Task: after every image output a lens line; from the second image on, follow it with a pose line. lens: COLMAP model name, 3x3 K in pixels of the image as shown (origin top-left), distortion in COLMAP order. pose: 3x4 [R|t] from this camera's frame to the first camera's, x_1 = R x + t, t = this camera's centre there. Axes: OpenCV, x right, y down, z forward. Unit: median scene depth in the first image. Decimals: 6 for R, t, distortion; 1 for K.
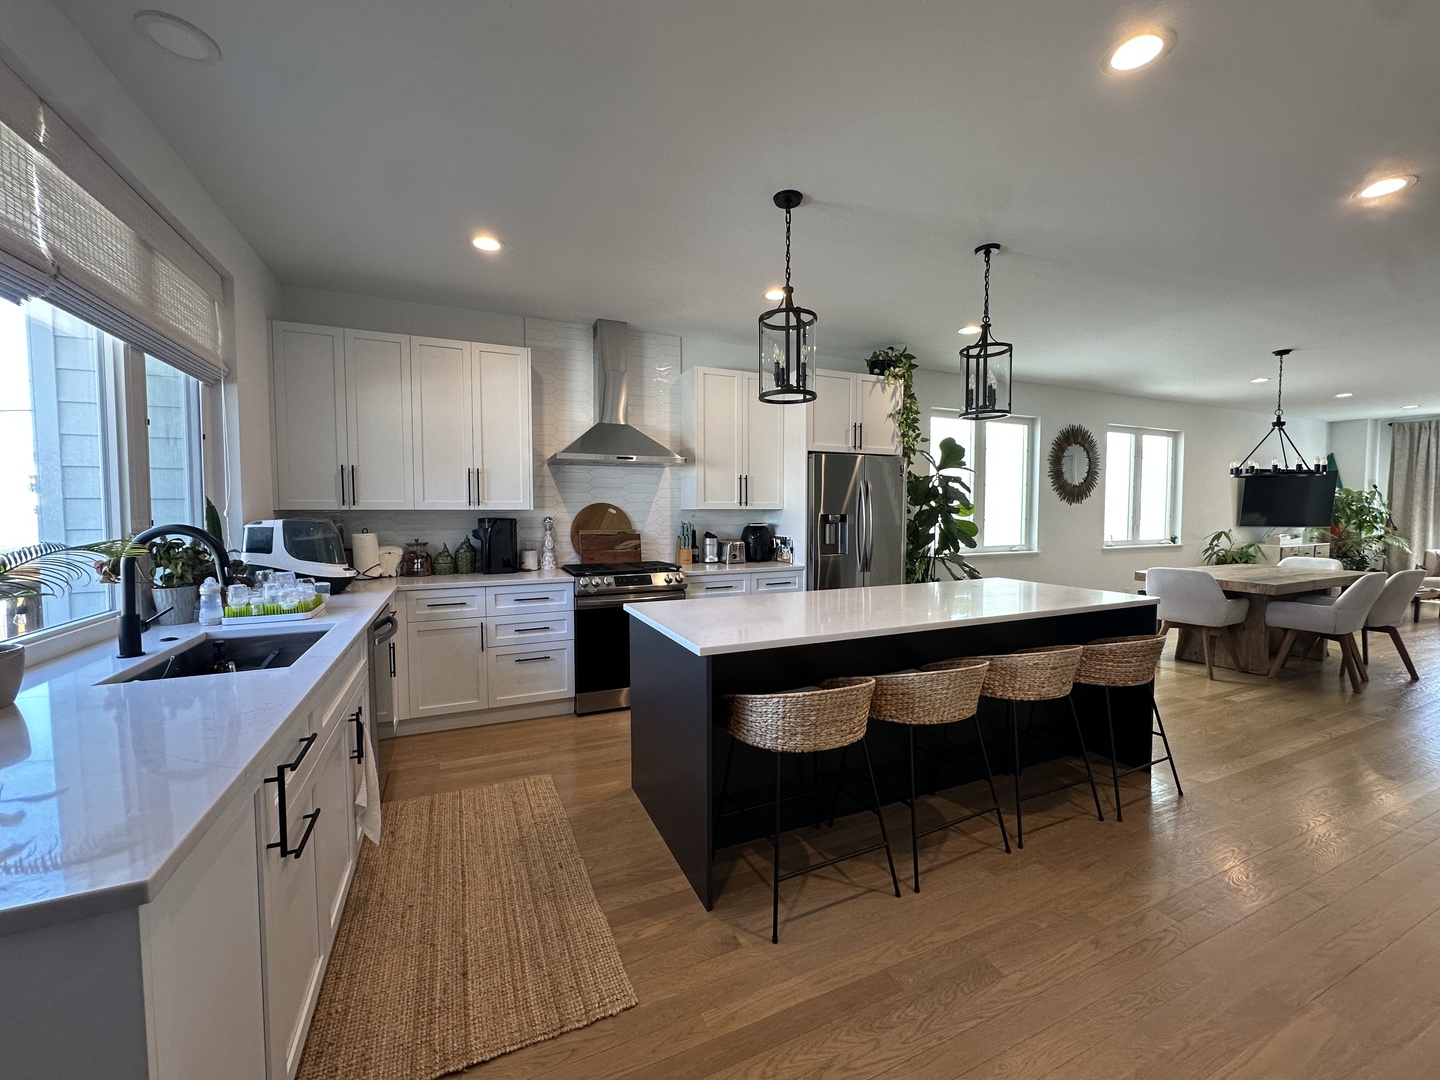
lens RADIAL K [[574.8, 0, 712.6], [0, 574.8, 538.2], [0, 0, 1]] dist [-0.001978, 0.000689]
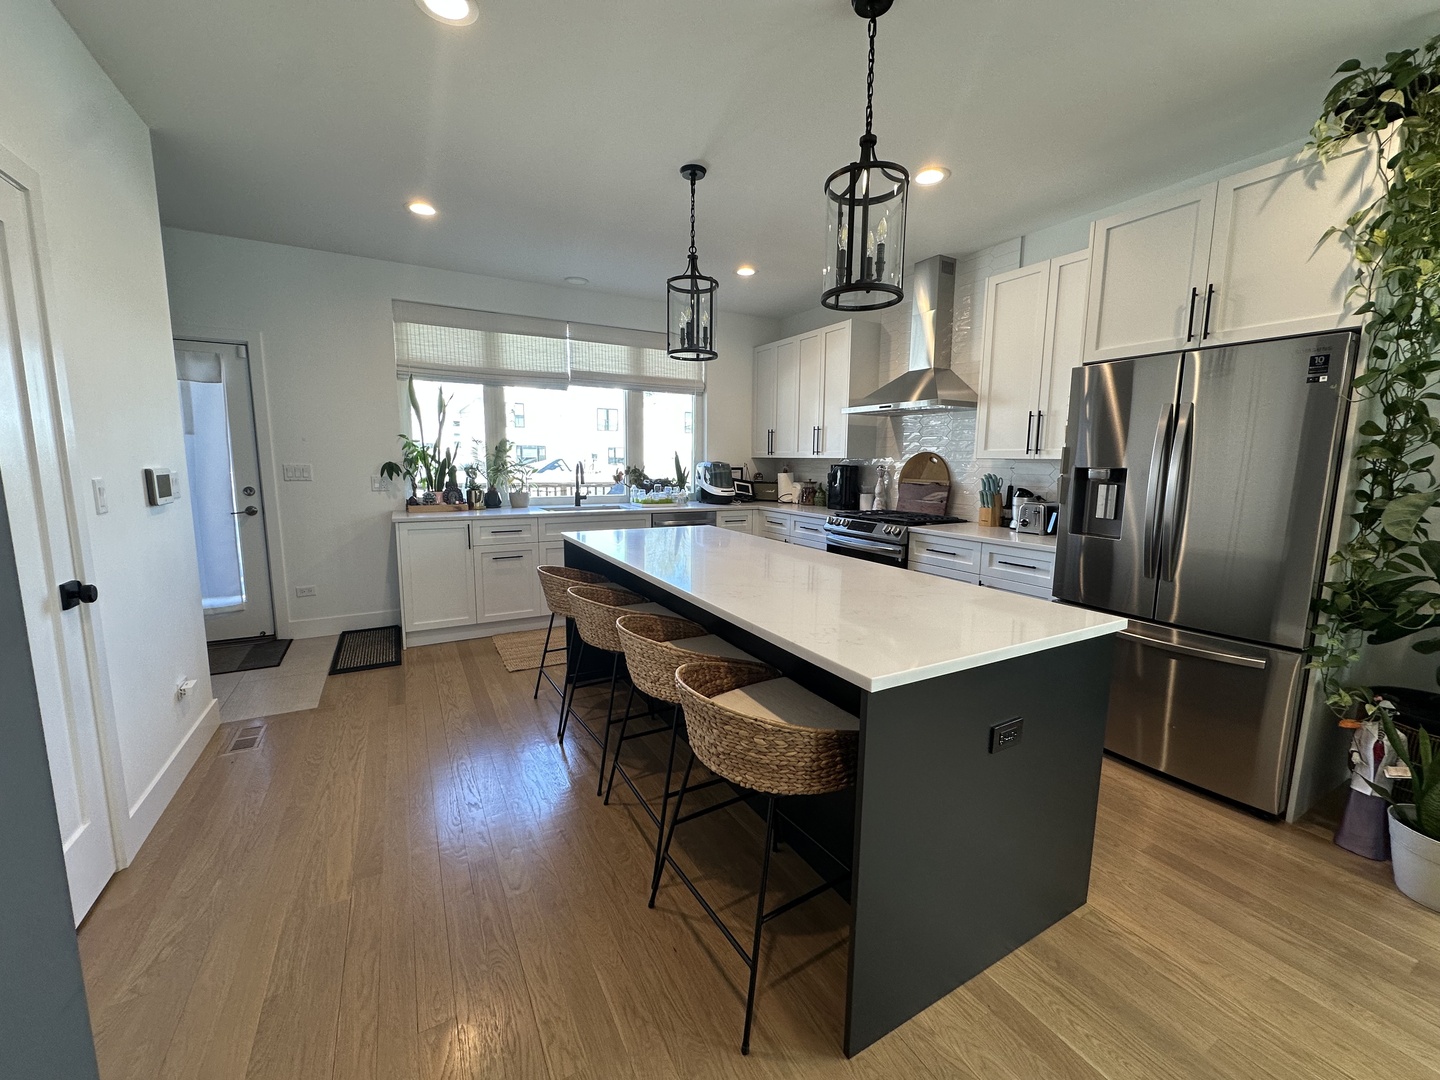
lens RADIAL K [[574.8, 0, 725.6], [0, 574.8, 535.4], [0, 0, 1]] dist [-0.001978, 0.000689]
pose [[0.103145, 0.134391, -0.985546, 0.739136], [-0.052987, 0.990166, 0.129476, -0.028733], [0.993254, 0.038866, 0.109252, 0.548157]]
